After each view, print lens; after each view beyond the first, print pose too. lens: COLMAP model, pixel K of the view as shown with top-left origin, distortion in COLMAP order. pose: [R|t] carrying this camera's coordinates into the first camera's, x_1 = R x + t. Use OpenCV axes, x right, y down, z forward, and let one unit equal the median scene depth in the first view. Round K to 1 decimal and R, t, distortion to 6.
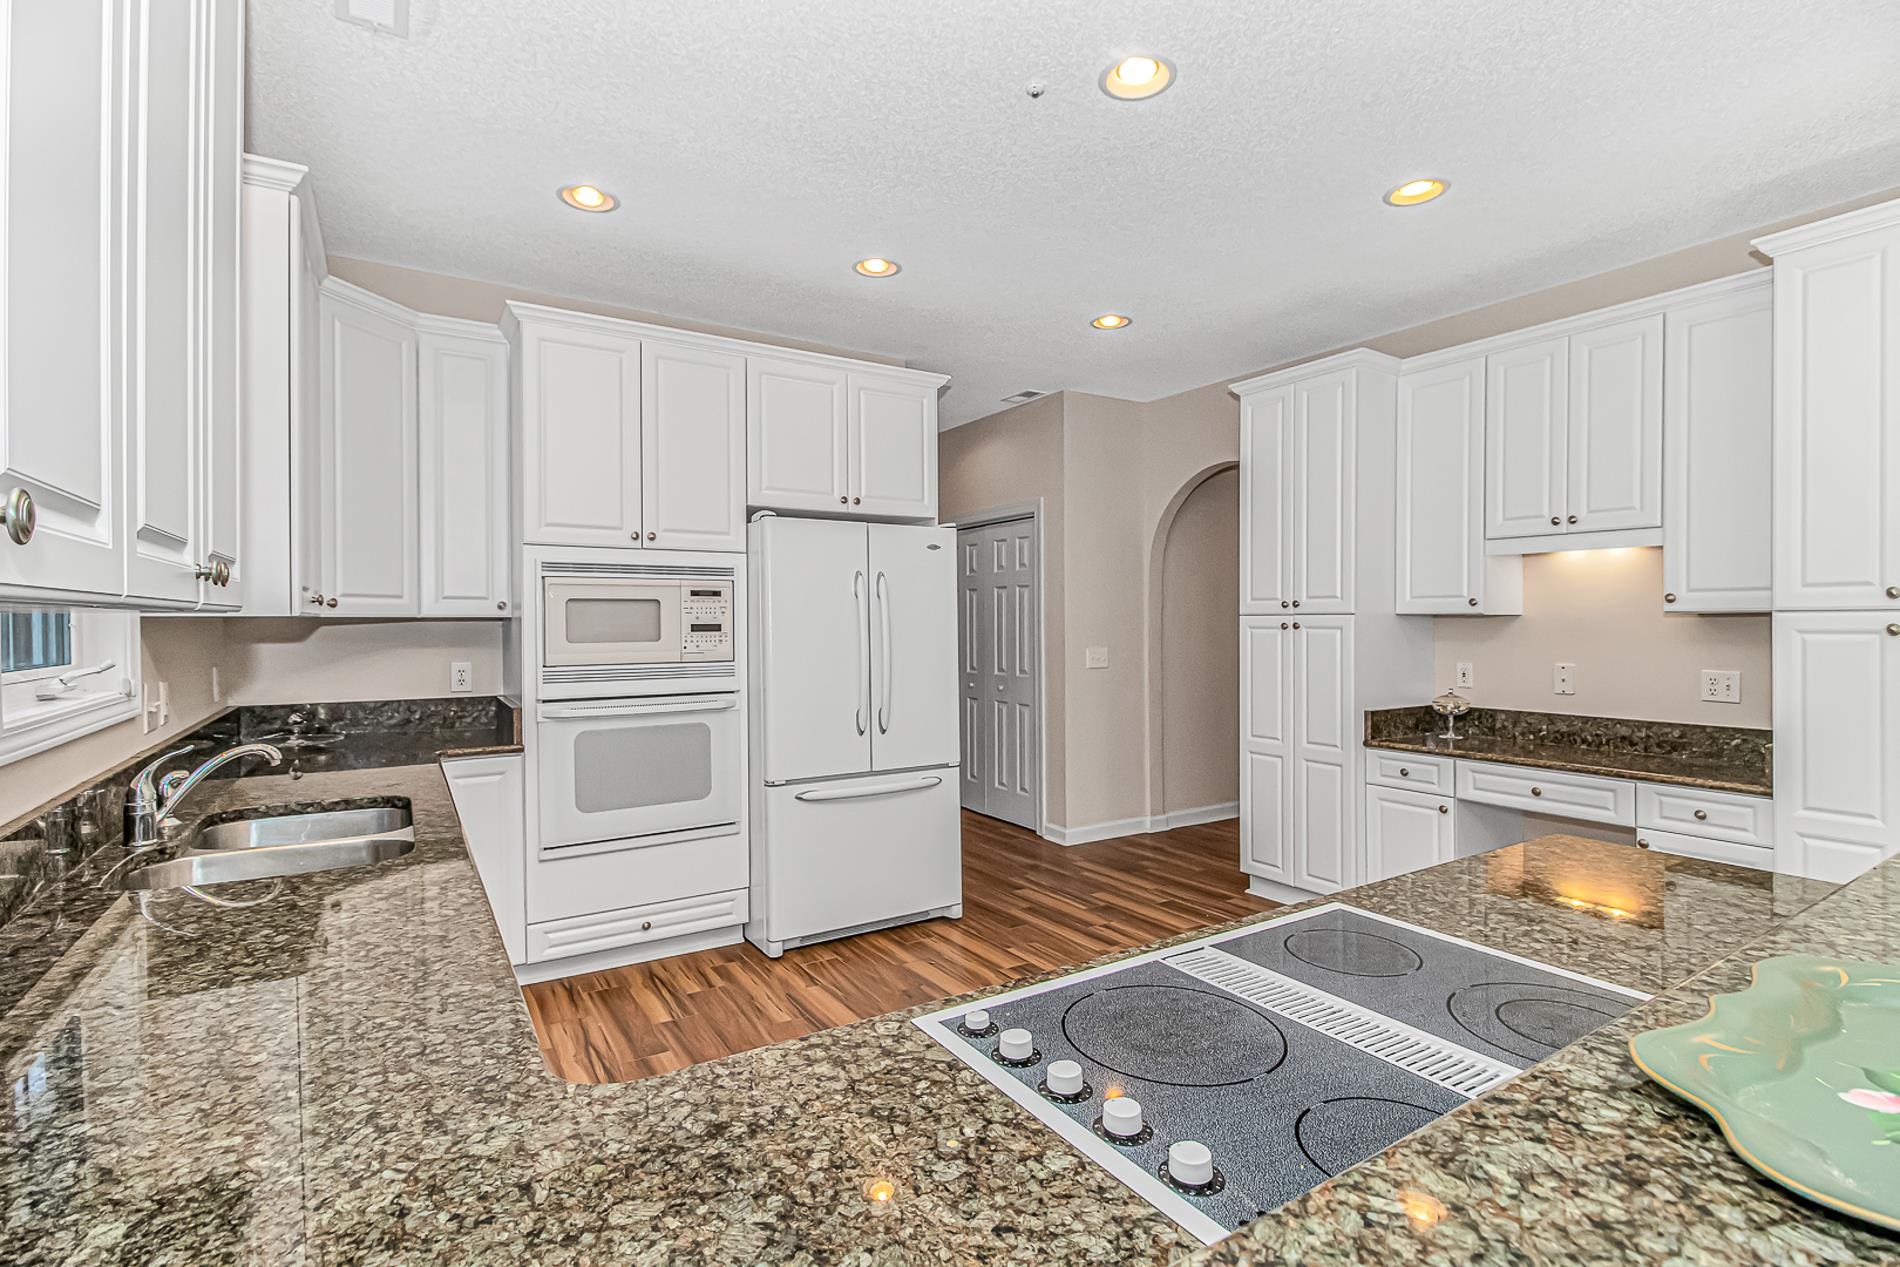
lens RADIAL K [[888.3, 0, 936.9], [0, 888.3, 635.0], [0, 0, 1]] dist [-0.003205, -0.001206]
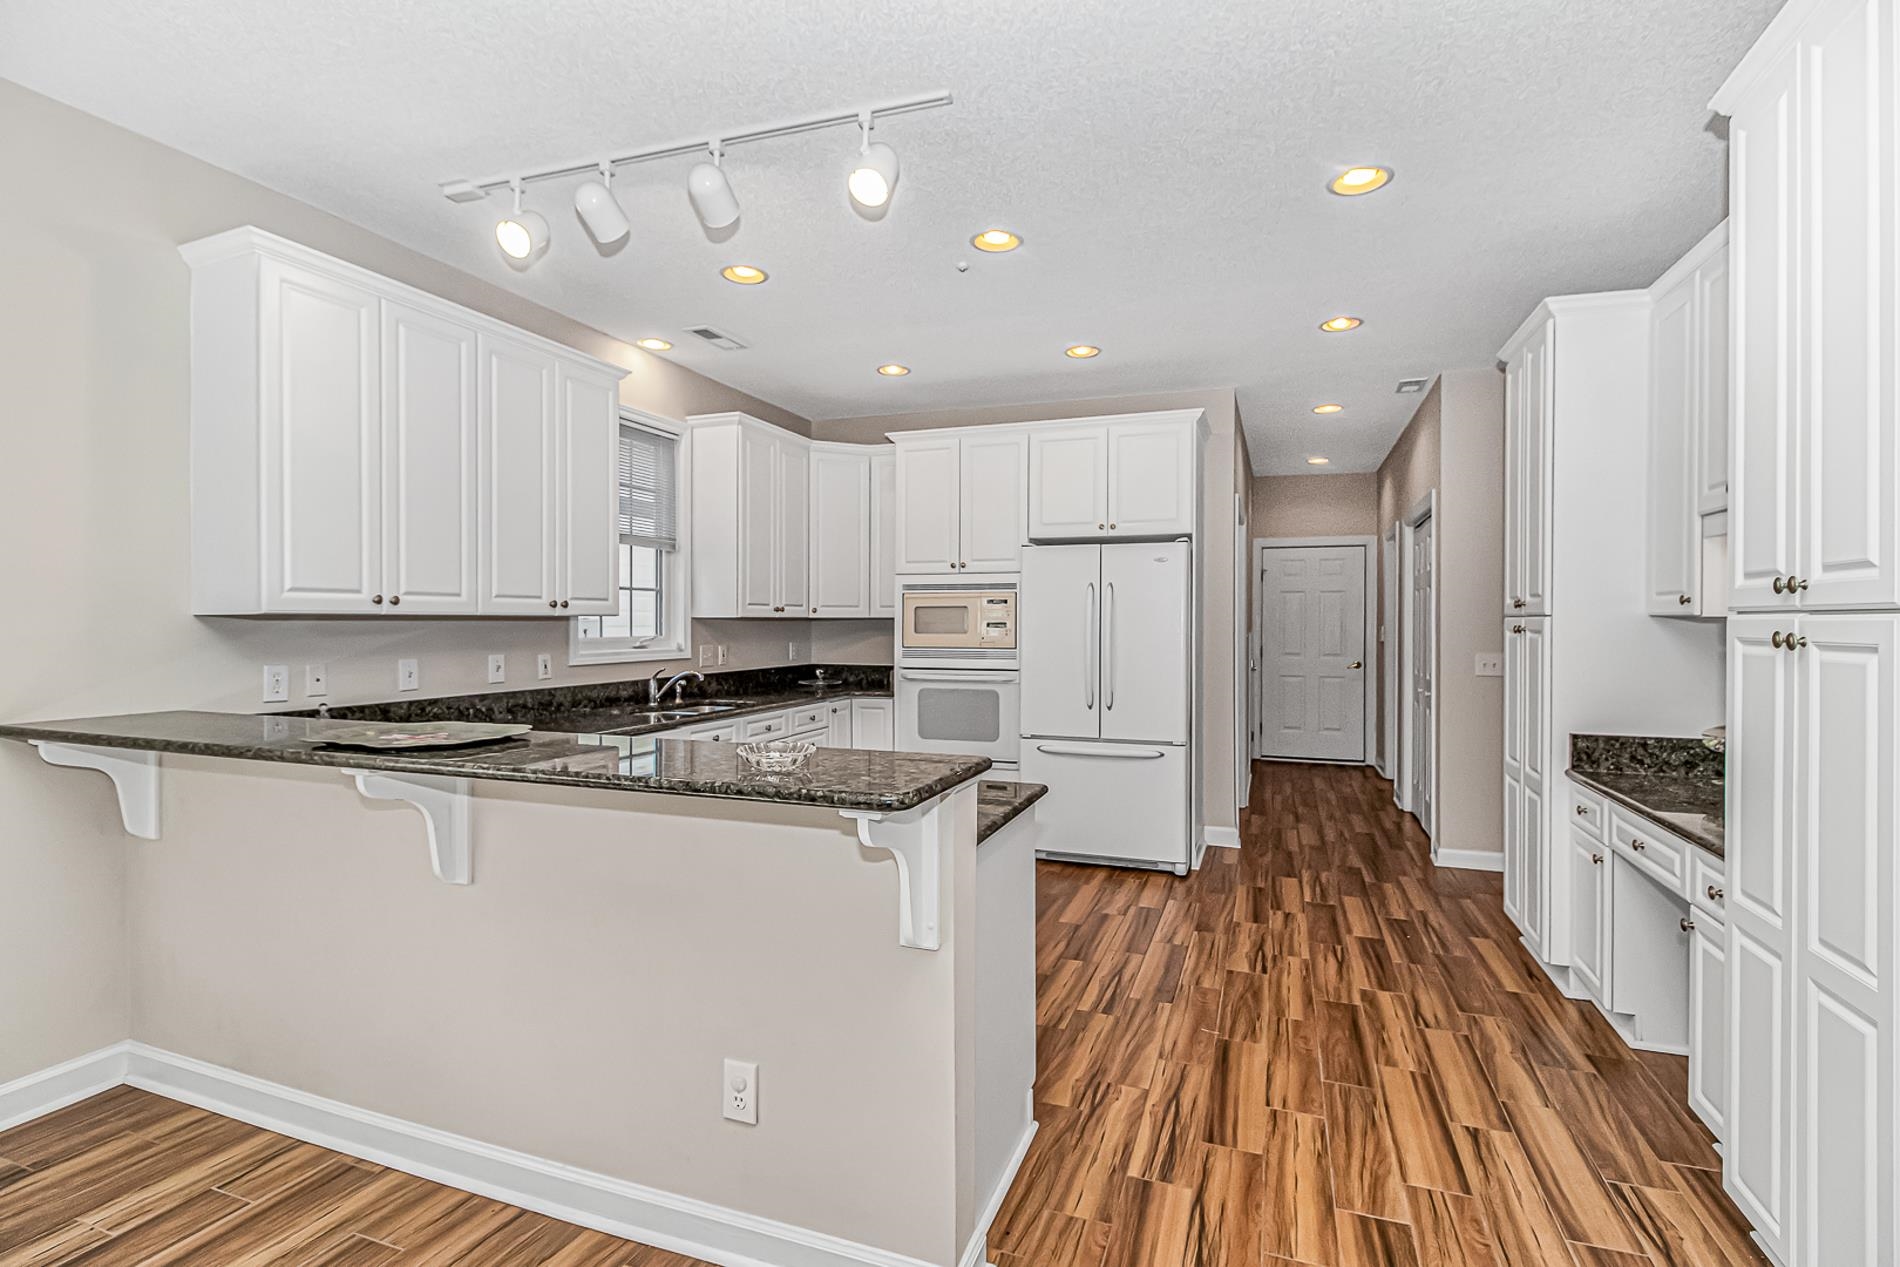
lens RADIAL K [[888.3, 0, 958.3], [0, 888.3, 623.7], [0, 0, 1]] dist [-0.003205, -0.001206]
pose [[0.608210, 0.003696, -0.793767, 0.873419], [-0.016576, 0.999830, -0.008046, 0.002279], [0.793603, 0.018051, 0.608168, 0.059533]]
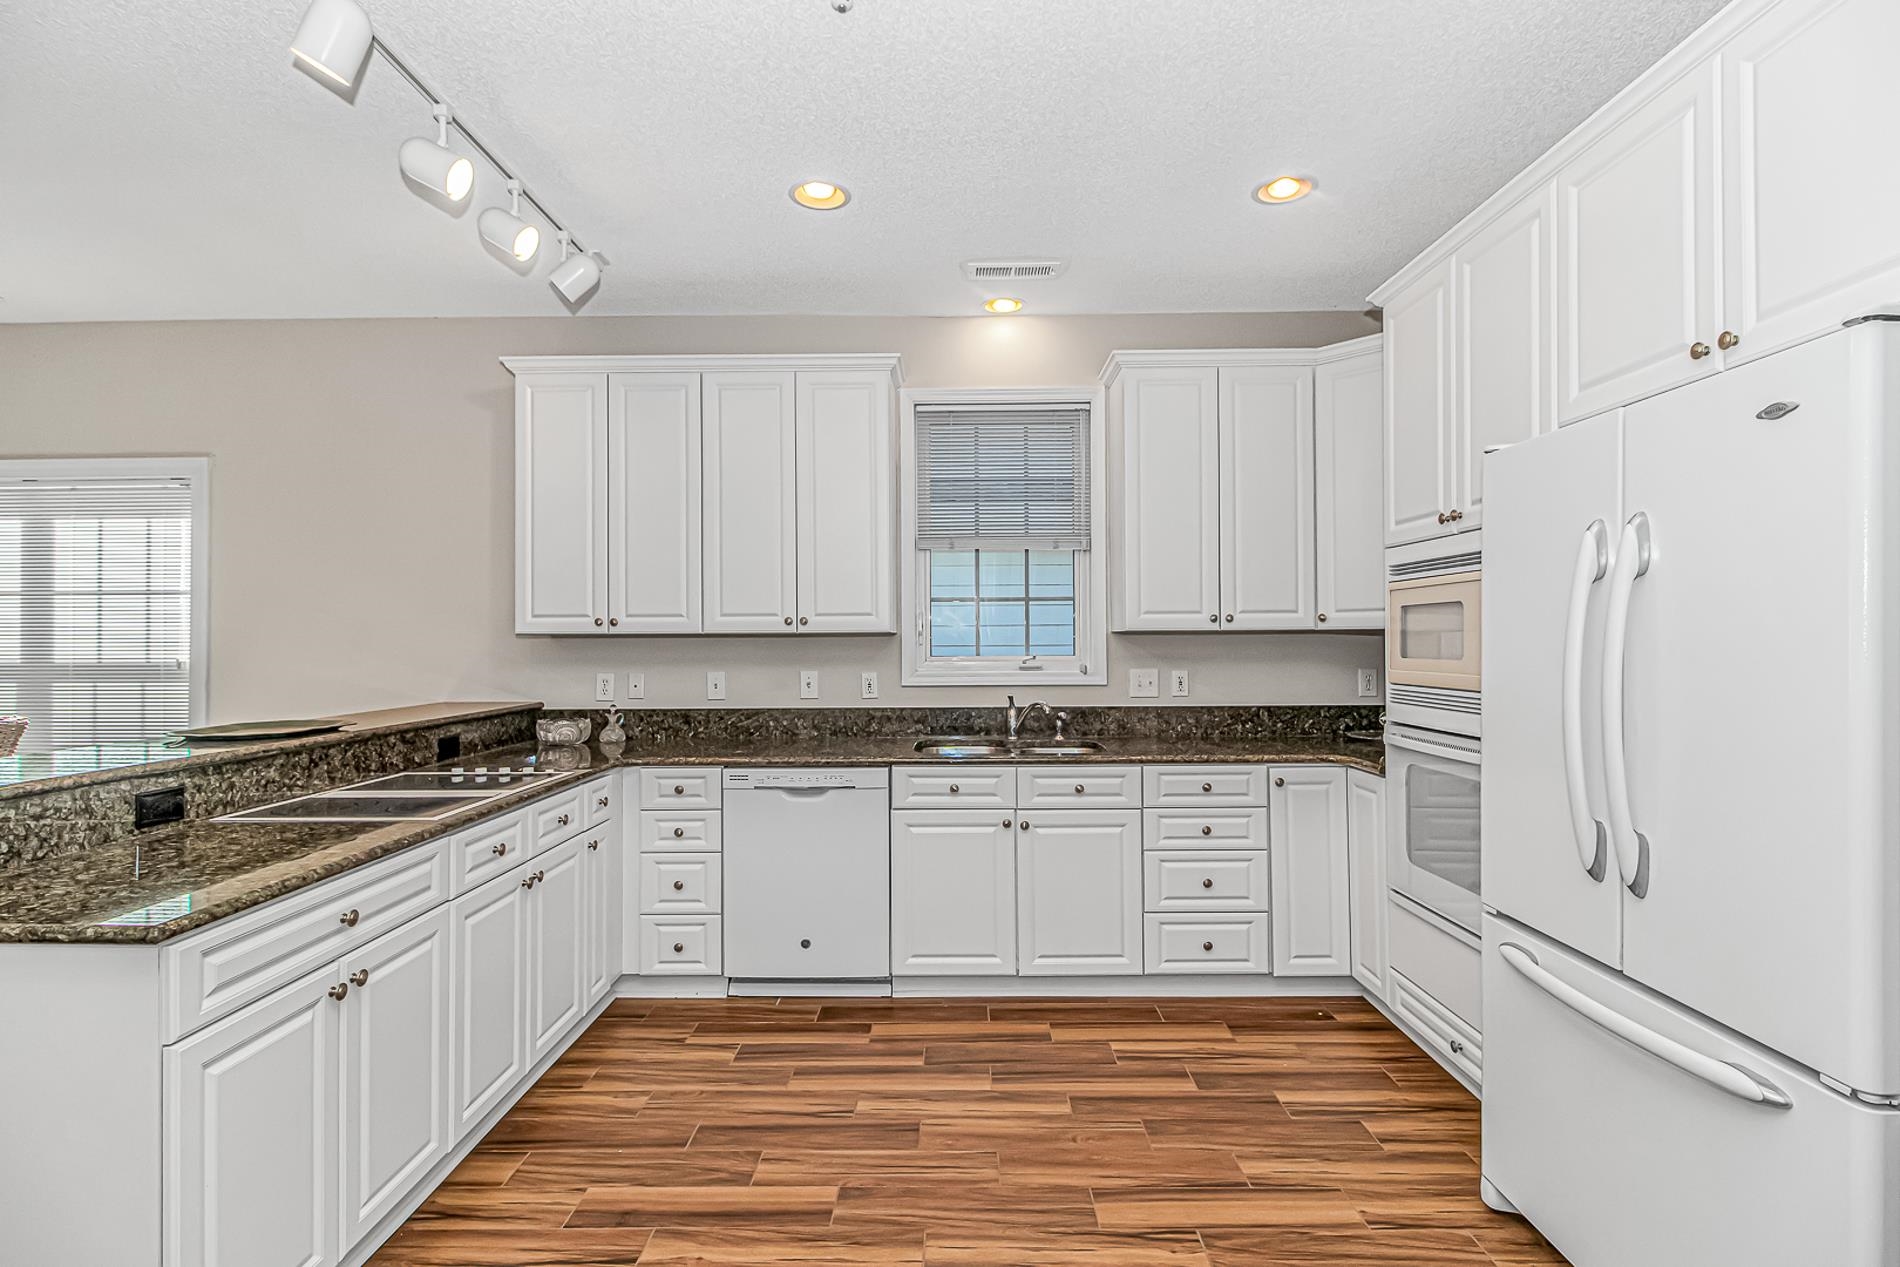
lens RADIAL K [[888.3, 0, 949.9], [0, 888.3, 615.6], [0, 0, 1]] dist [-0.003205, -0.001206]
pose [[-0.540282, -0.019392, -0.841261, 0.509013], [-0.009703, 0.999812, -0.016815, -0.011923], [0.841428, -0.000922, -0.540368, 1.019916]]
